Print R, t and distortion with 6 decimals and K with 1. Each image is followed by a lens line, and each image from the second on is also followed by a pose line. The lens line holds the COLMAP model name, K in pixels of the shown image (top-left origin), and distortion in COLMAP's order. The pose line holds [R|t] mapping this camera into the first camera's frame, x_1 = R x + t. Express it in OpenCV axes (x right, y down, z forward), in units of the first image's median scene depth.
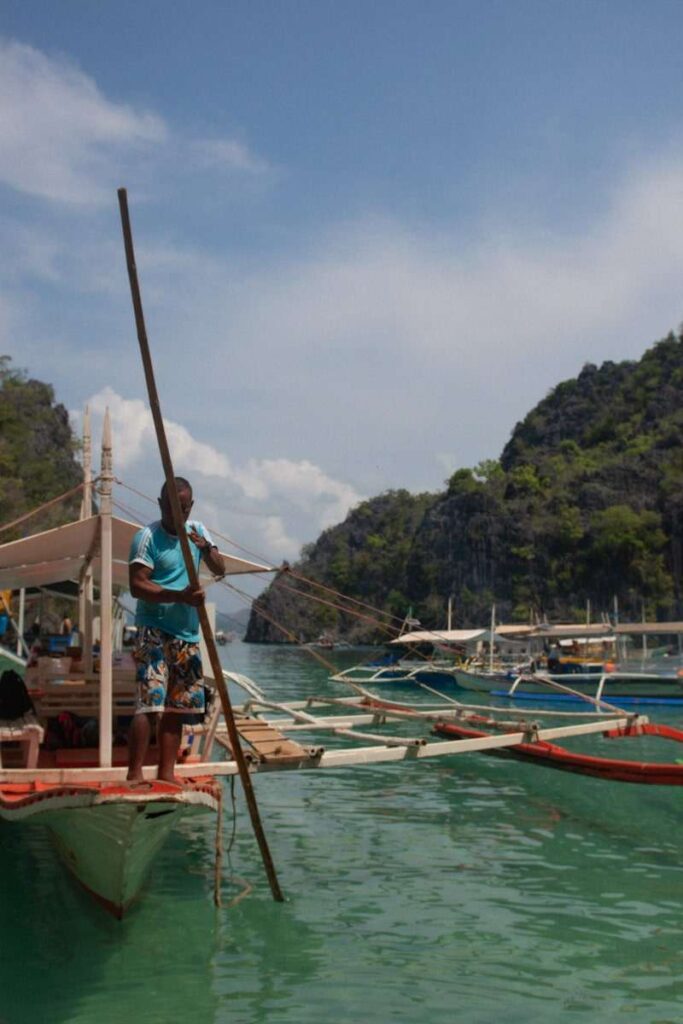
lens RADIAL K [[1080.6, 0, 341.5], [0, 1080.6, 512.0], [0, 0, 1]] dist [-0.030685, -0.006146]
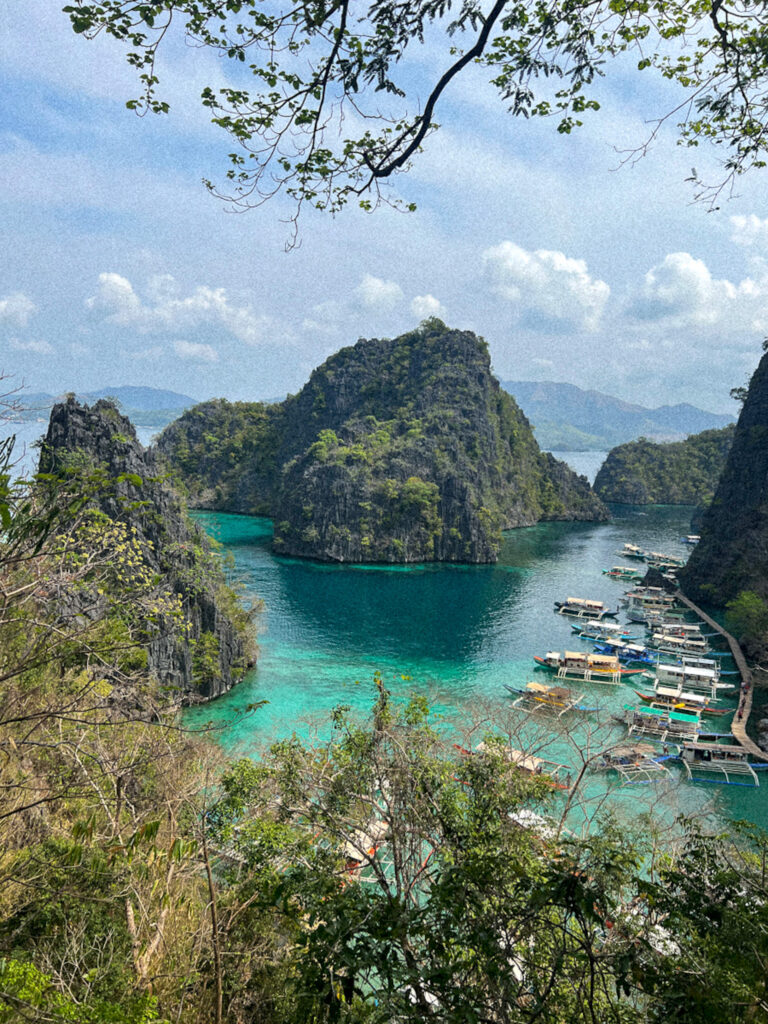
lens RADIAL K [[782.3, 0, 384.0], [0, 782.3, 512.0], [0, 0, 1]] dist [0.166718, -0.415551]
pose [[0.929044, -0.012487, 0.369759, -0.221782], [-0.071808, 0.974339, 0.213325, -0.182199], [-0.362935, -0.224740, 0.904306, -0.138862]]
